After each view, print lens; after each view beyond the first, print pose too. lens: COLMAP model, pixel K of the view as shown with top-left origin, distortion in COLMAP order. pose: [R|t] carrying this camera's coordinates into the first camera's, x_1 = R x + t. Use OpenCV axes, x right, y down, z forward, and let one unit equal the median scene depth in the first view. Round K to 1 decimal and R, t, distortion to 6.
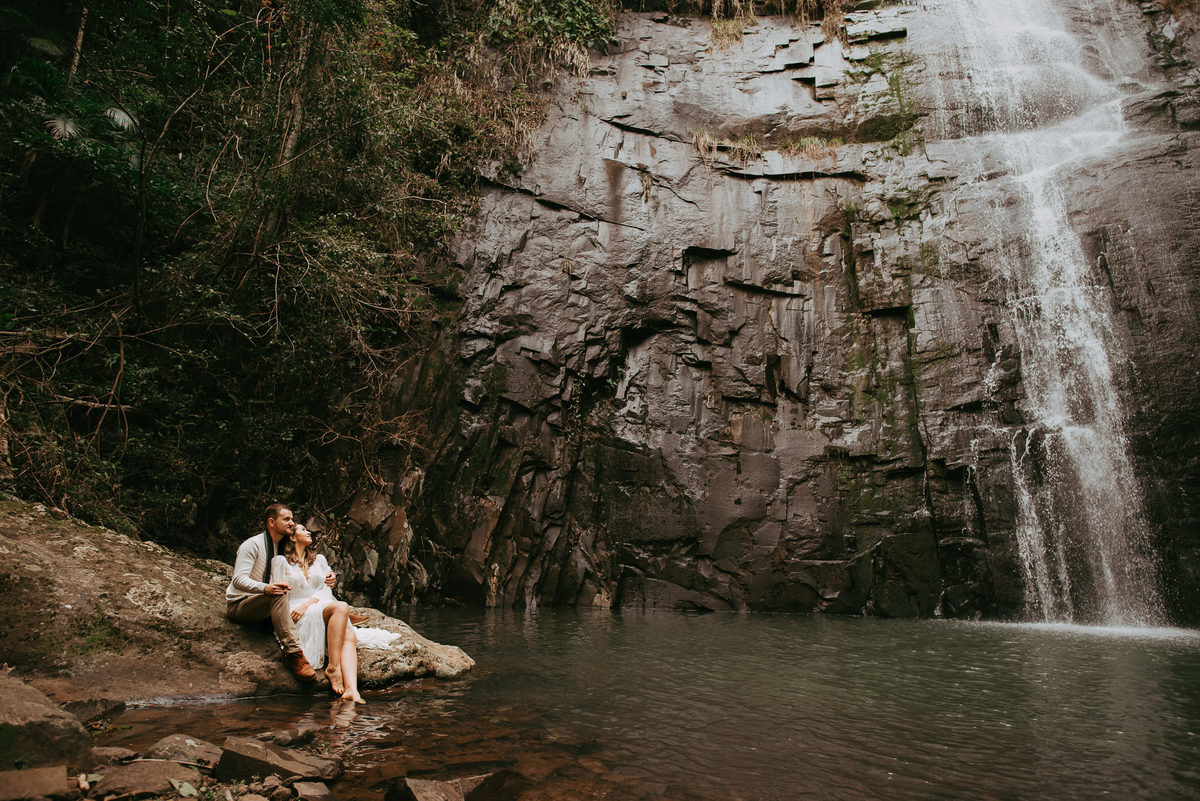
lens RADIAL K [[691.9, 0, 596.0], [0, 691.9, 404.3], [0, 0, 1]] dist [-0.037165, 0.015251]
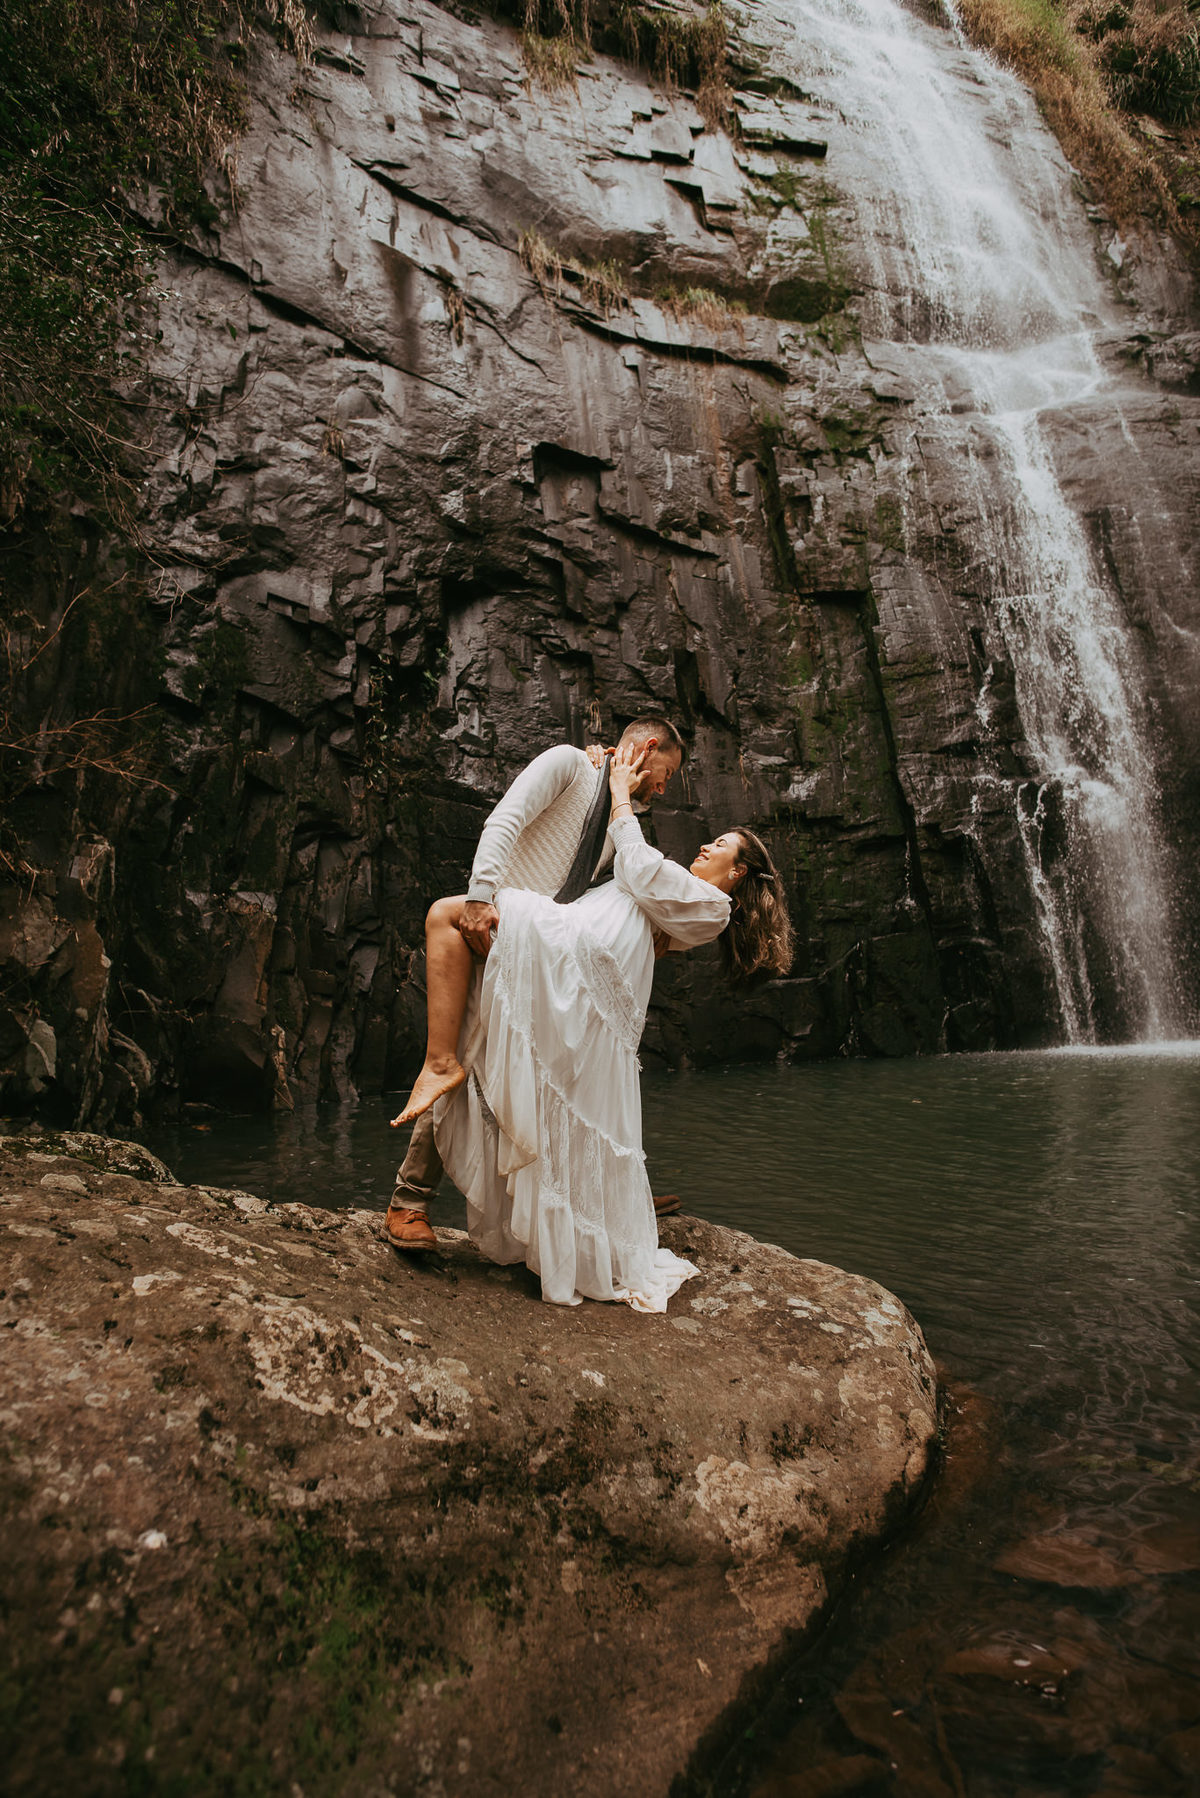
lens RADIAL K [[1036.7, 0, 603.5], [0, 1036.7, 902.3], [0, 0, 1]] dist [-0.037165, 0.015251]
pose [[0.893426, -0.028211, 0.448323, -0.222886], [-0.042171, 0.988351, 0.146233, 0.017721], [-0.447226, -0.149555, 0.881829, 0.199190]]
